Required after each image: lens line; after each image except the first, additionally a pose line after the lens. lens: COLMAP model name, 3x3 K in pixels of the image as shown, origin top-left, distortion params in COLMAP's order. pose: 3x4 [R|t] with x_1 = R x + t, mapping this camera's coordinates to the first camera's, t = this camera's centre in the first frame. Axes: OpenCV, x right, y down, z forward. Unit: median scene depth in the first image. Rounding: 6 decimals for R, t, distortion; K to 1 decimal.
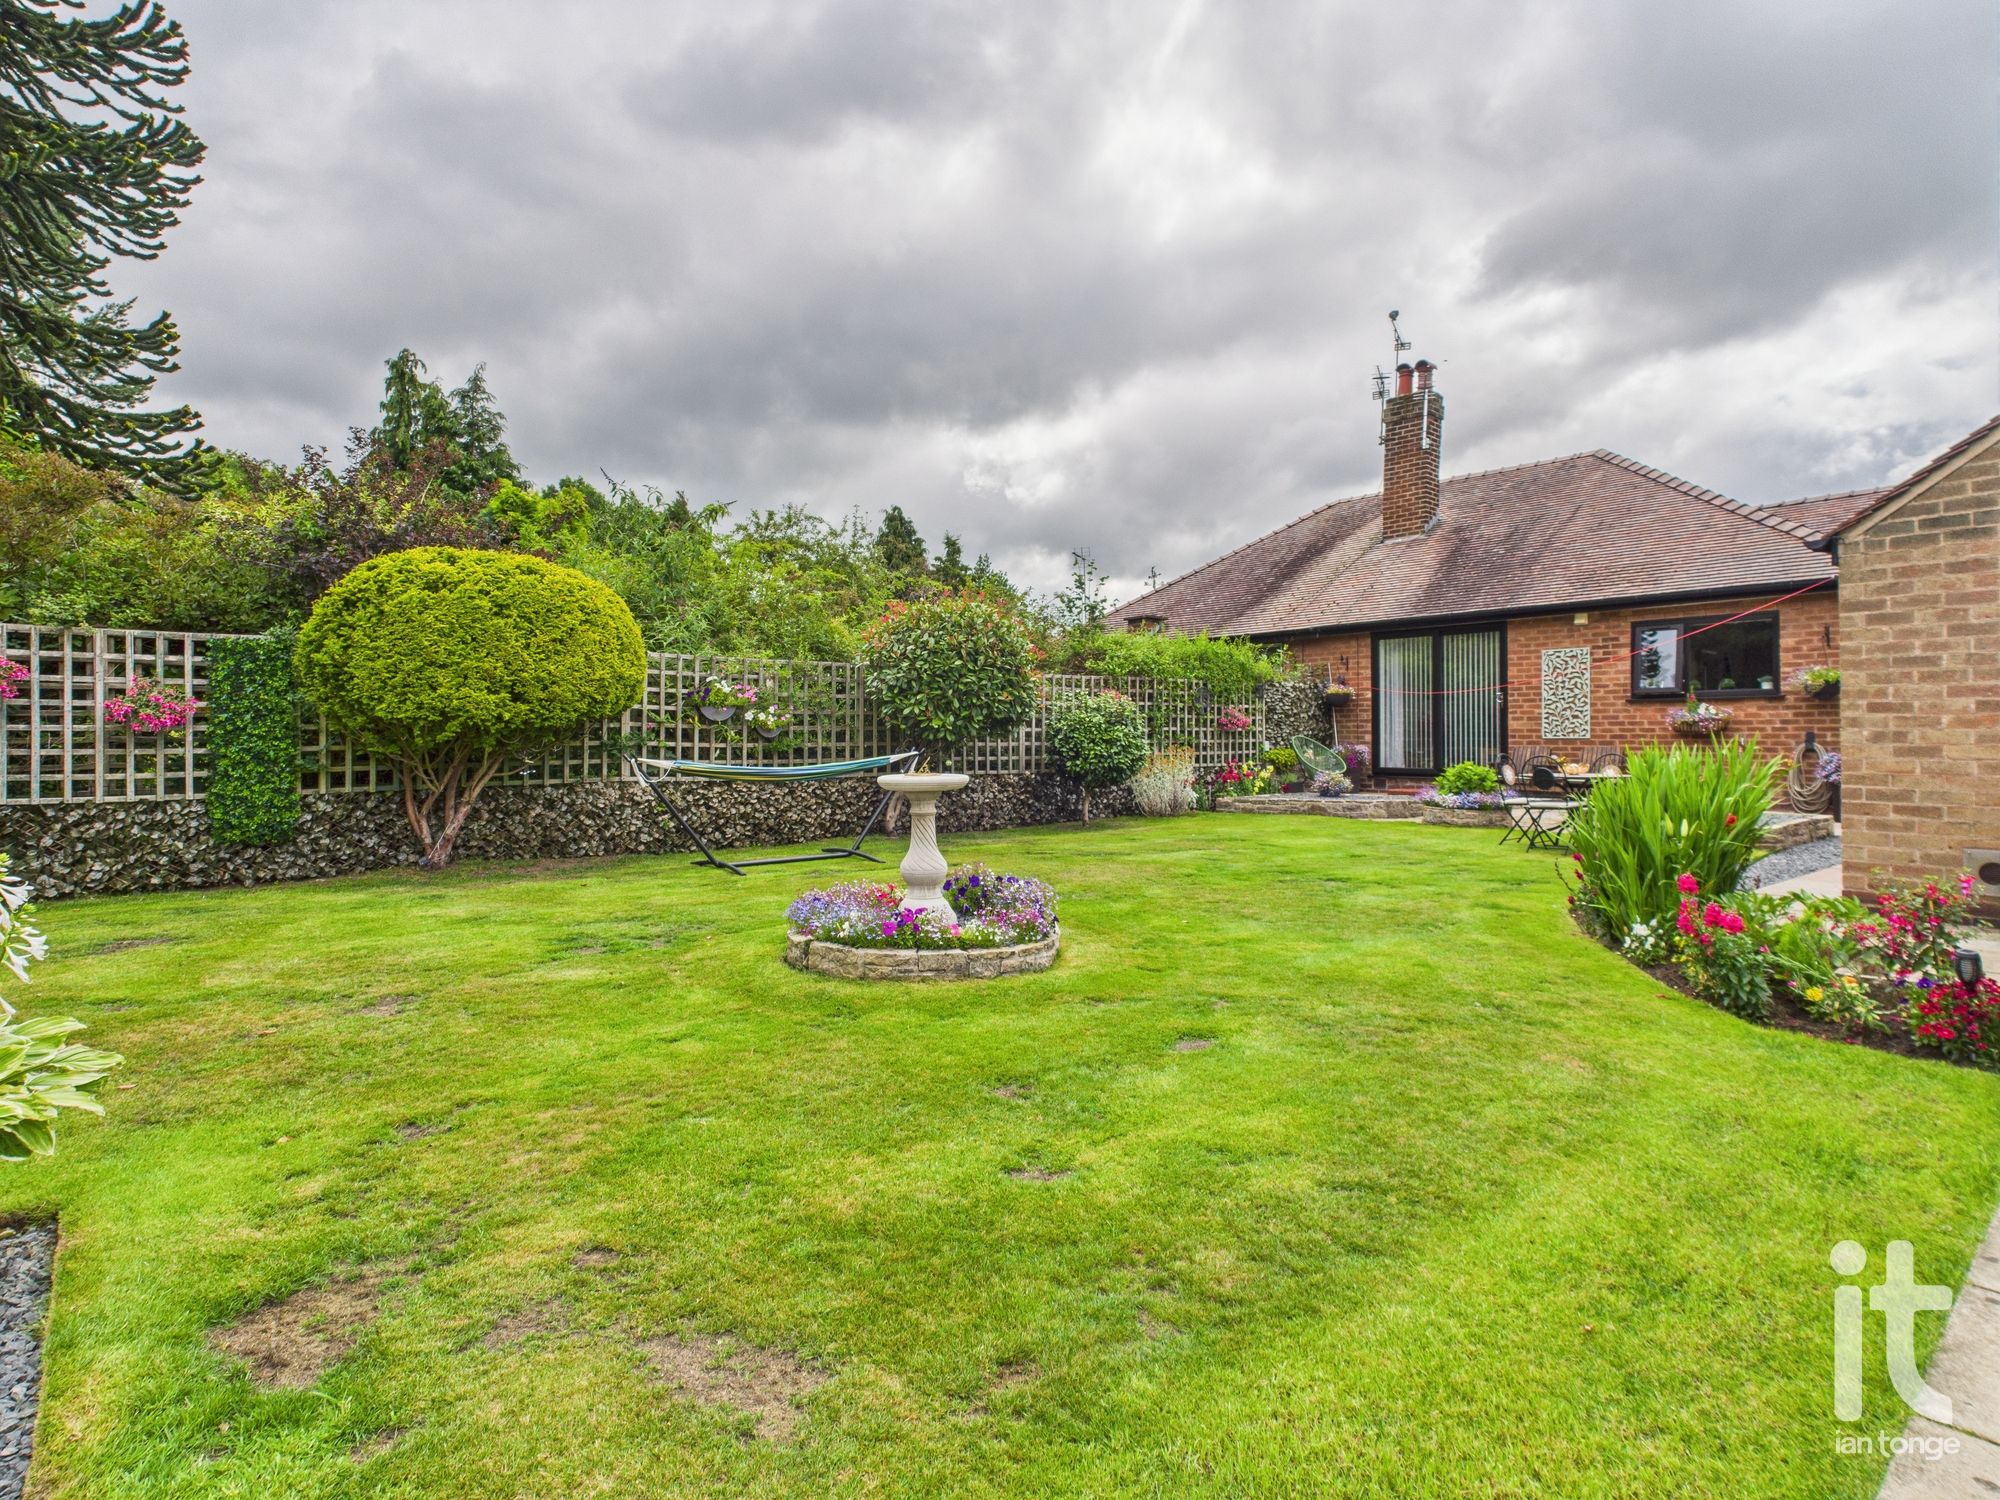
lens RADIAL K [[1046.8, 0, 998.4], [0, 1046.8, 738.9], [0, 0, 1]] dist [0.000053, 0.000775]
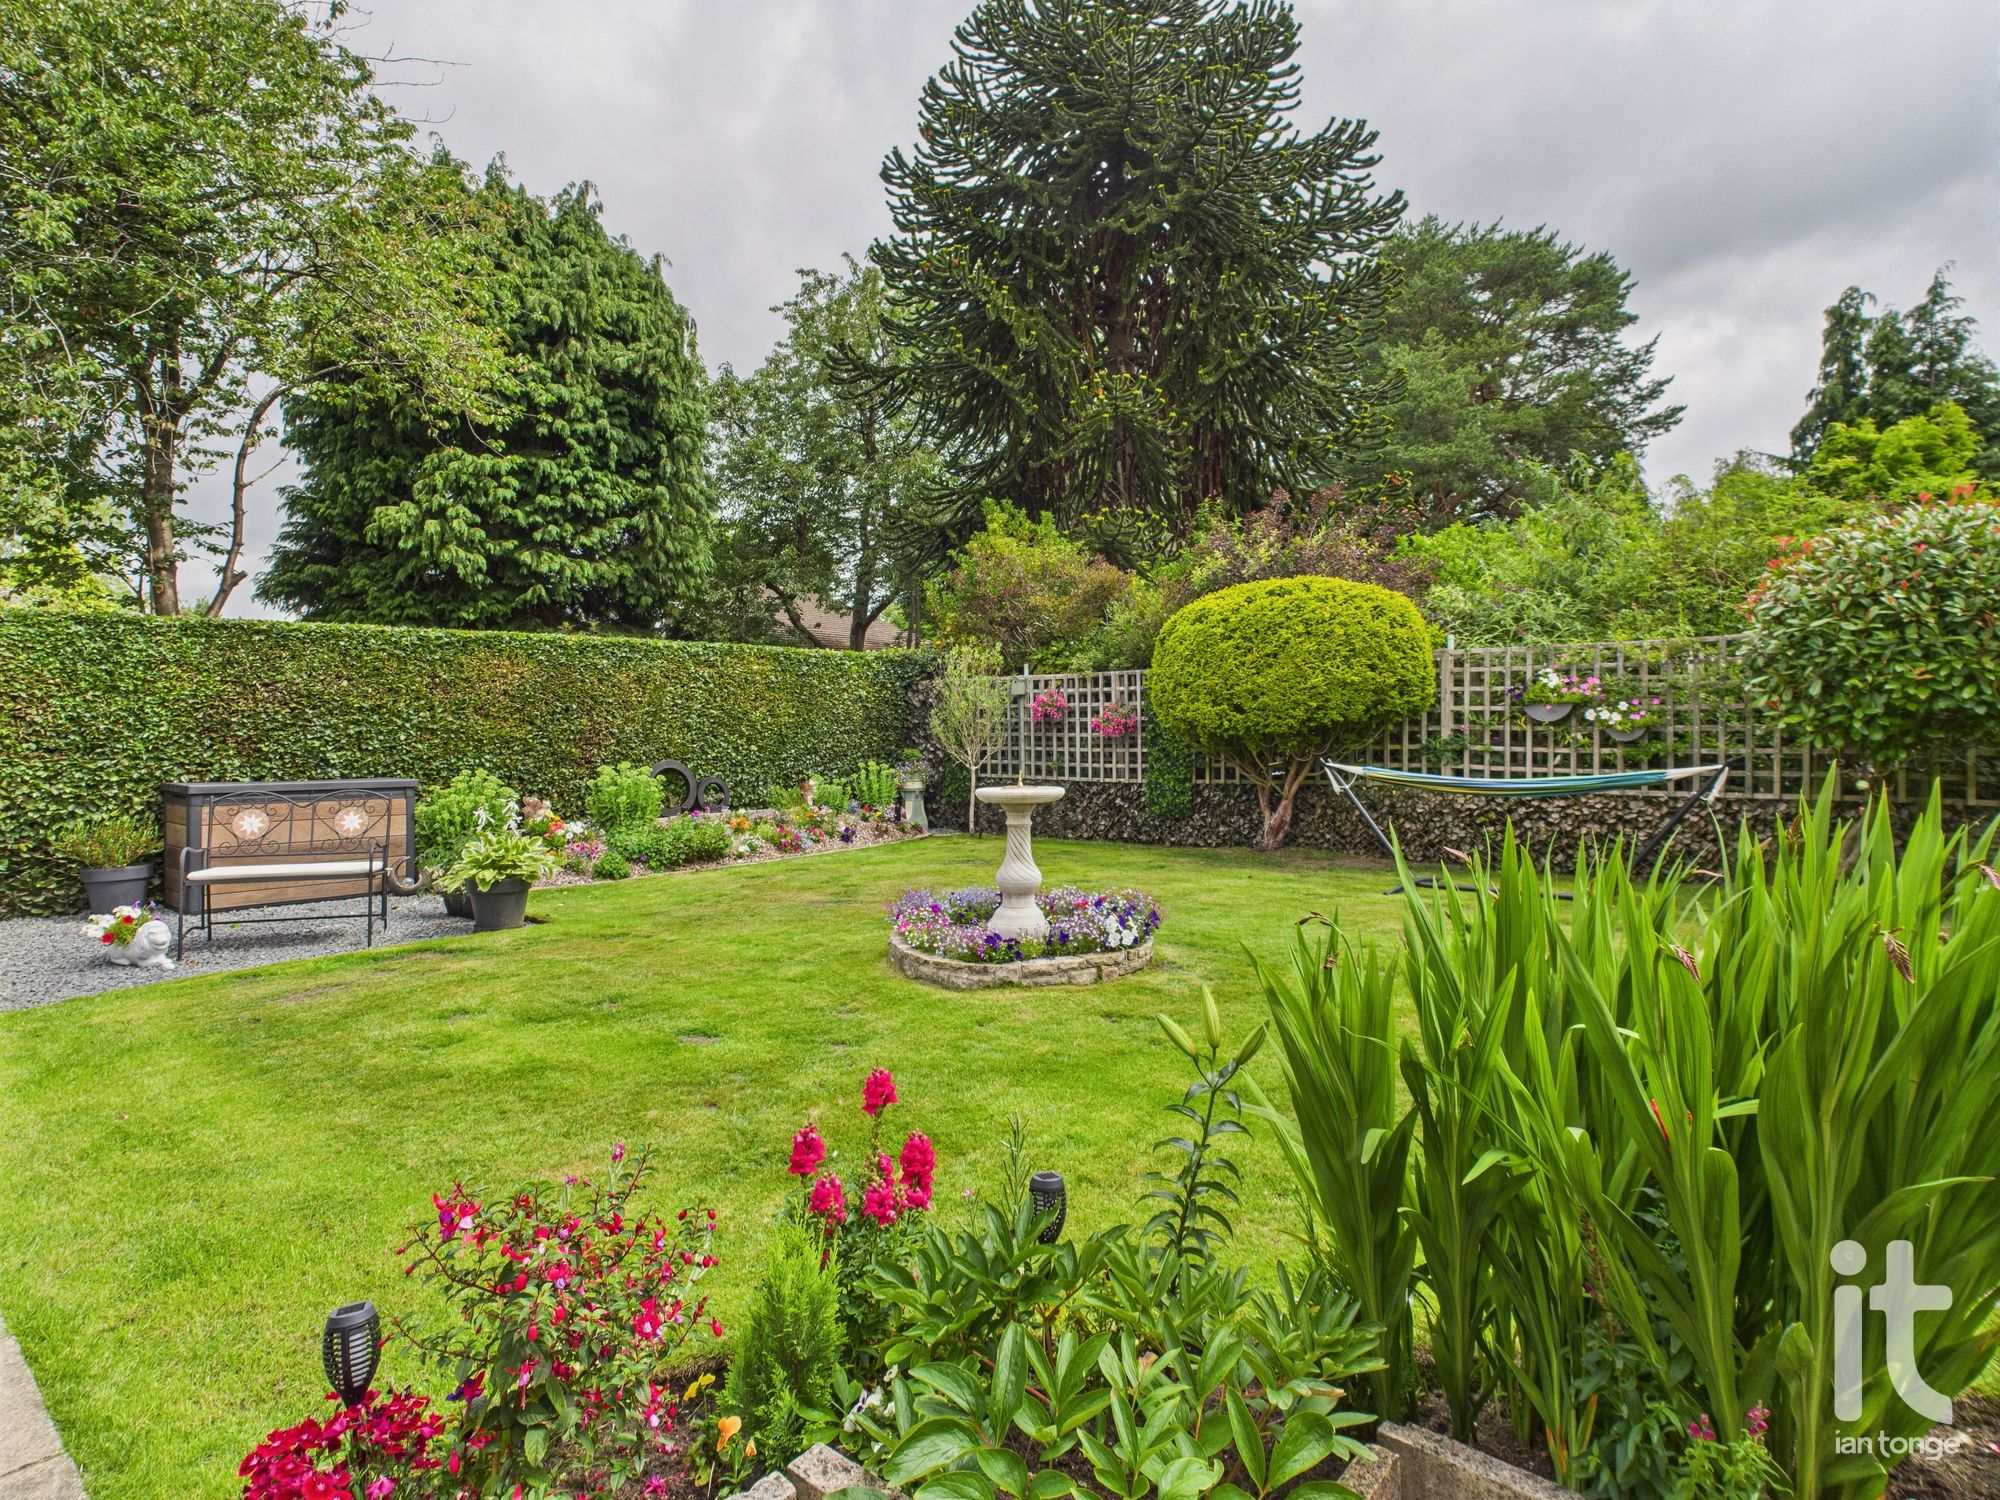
lens RADIAL K [[1046.8, 0, 998.4], [0, 1046.8, 738.9], [0, 0, 1]] dist [0.000053, 0.000775]
pose [[0.164884, 0.004791, -0.986301, 0.523834], [0.004599, 0.999974, 0.005626, -0.010669], [0.986302, -0.005464, 0.164858, 0.449328]]
